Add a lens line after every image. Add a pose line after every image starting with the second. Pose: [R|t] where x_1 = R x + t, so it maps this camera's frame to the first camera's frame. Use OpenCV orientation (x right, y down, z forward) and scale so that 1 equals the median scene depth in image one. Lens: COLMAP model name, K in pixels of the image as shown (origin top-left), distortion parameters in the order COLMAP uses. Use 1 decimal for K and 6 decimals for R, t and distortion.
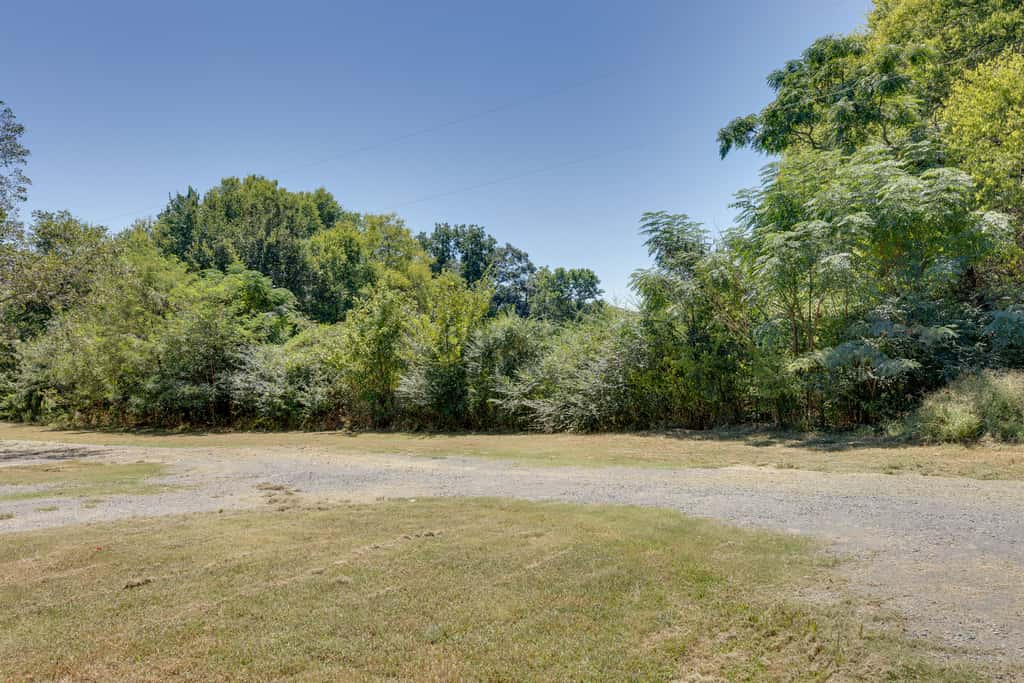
lens RADIAL K [[697.7, 0, 531.3], [0, 697.7, 338.1], [0, 0, 1]] dist [-0.001498, -0.002744]
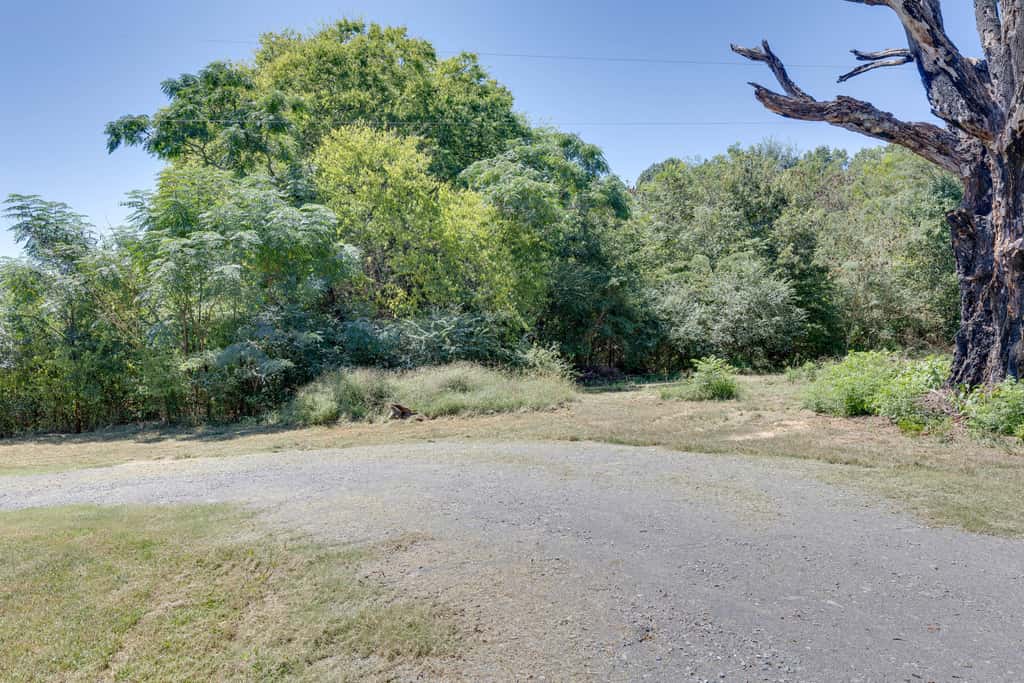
lens RADIAL K [[697.7, 0, 531.3], [0, 697.7, 338.1], [0, 0, 1]] dist [-0.001498, -0.002744]
pose [[0.649359, 0.026402, 0.760024, -0.087958], [-0.023077, 0.999621, -0.015008, 0.002370], [-0.760132, -0.007794, 0.649722, -0.089854]]
